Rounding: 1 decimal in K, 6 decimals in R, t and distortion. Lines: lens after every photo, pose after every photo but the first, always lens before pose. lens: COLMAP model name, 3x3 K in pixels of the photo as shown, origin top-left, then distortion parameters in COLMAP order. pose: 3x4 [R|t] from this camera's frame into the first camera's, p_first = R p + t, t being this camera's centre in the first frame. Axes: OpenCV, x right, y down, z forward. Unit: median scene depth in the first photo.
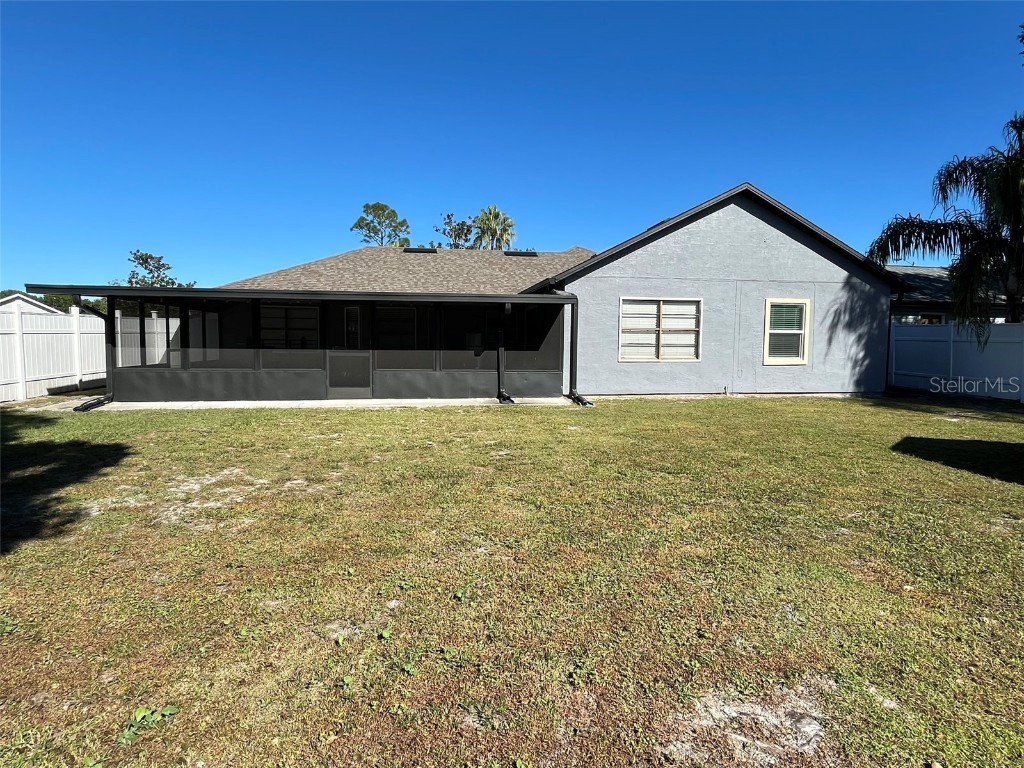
lens RADIAL K [[557.7, 0, 512.0], [0, 557.7, 384.0], [0, 0, 1]] dist [-0.002068, -0.002315]
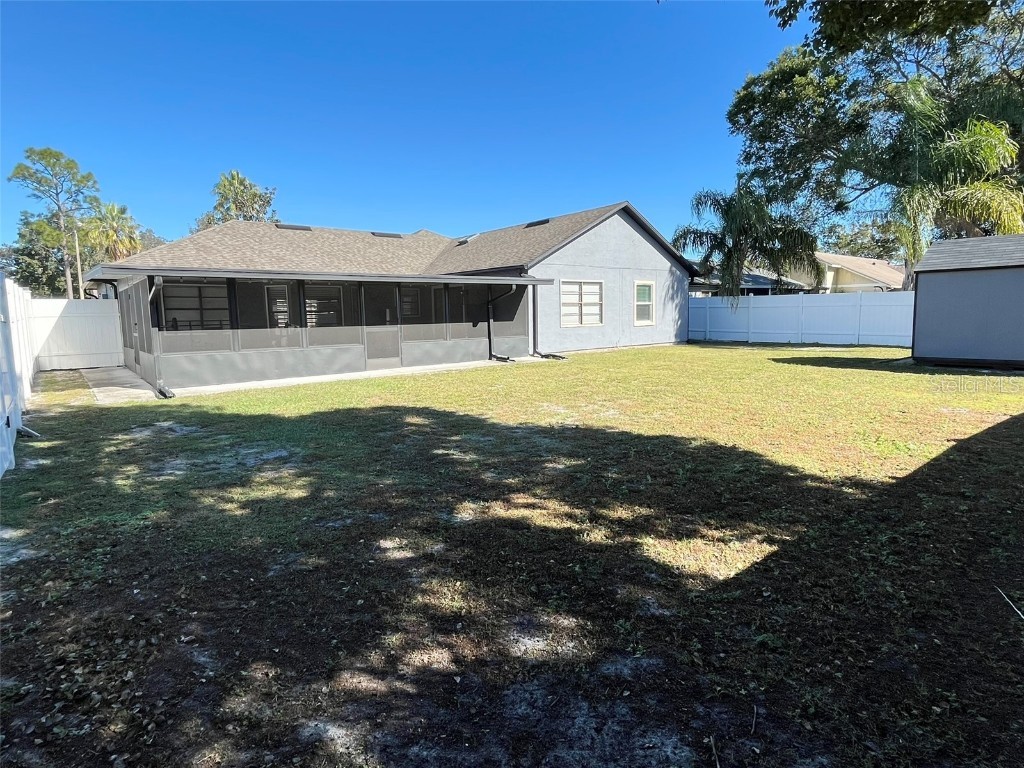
lens RADIAL K [[557.7, 0, 512.0], [0, 557.7, 384.0], [0, 0, 1]] dist [-0.002068, -0.002315]
pose [[0.863464, -0.088775, 0.496537, -0.580099], [0.065547, 0.995792, 0.064051, 0.002237], [-0.500133, -0.022759, 0.865649, -0.114091]]
